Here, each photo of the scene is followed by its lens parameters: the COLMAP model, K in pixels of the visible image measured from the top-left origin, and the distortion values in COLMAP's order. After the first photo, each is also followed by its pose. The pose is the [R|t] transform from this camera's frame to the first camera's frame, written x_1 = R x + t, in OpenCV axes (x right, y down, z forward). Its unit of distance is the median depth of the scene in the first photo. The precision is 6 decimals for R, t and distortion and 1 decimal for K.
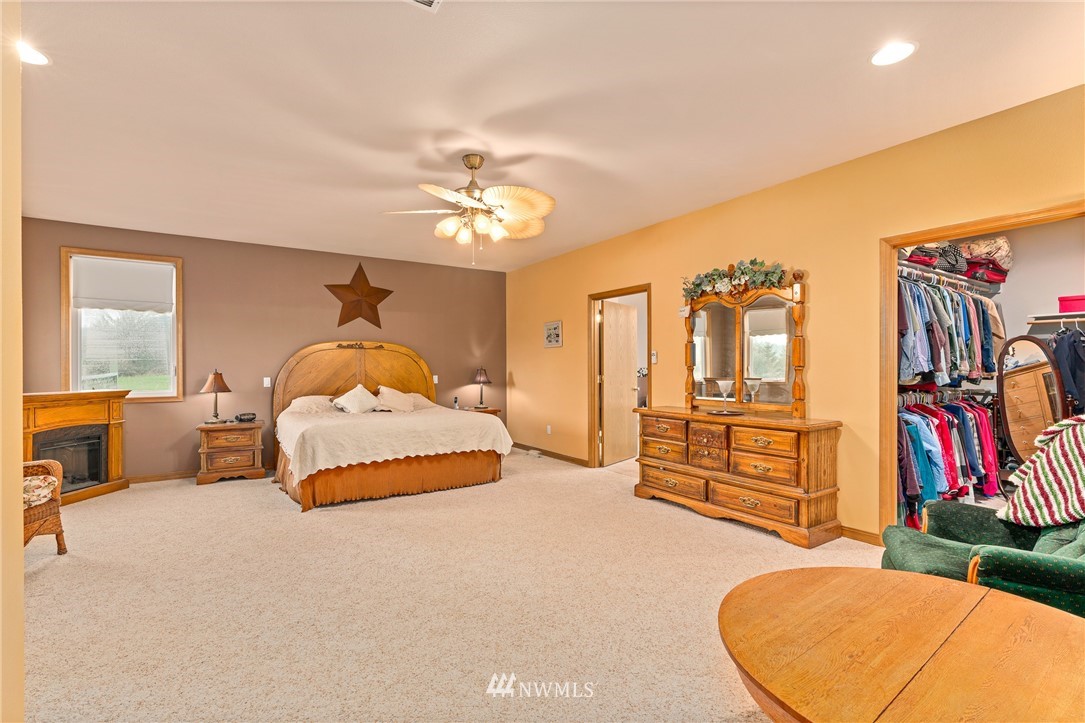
lens RADIAL K [[491.3, 0, 546.5], [0, 491.3, 367.5], [0, 0, 1]] dist [-0.010260, 0.001463]
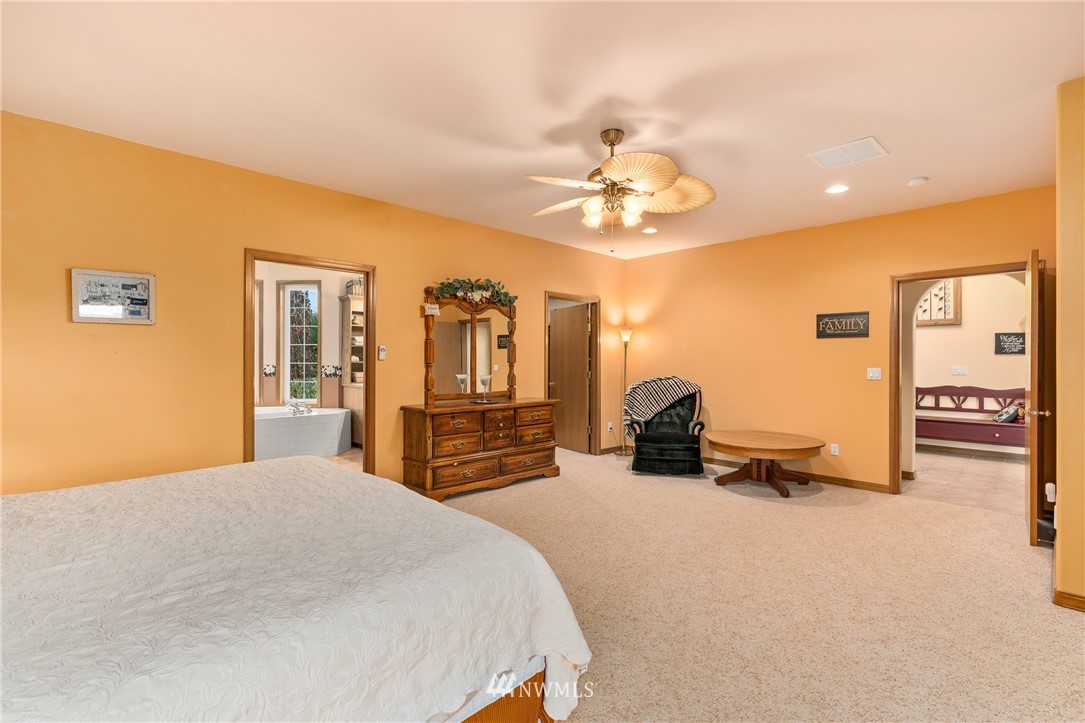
lens RADIAL K [[491.3, 0, 532.5], [0, 491.3, 360.9], [0, 0, 1]] dist [-0.010260, 0.001463]
pose [[-0.165769, 0.005388, 0.986150, -0.925936], [-0.000514, 0.999984, -0.005550, -0.002426], [-0.986164, -0.001427, -0.165764, 1.179927]]
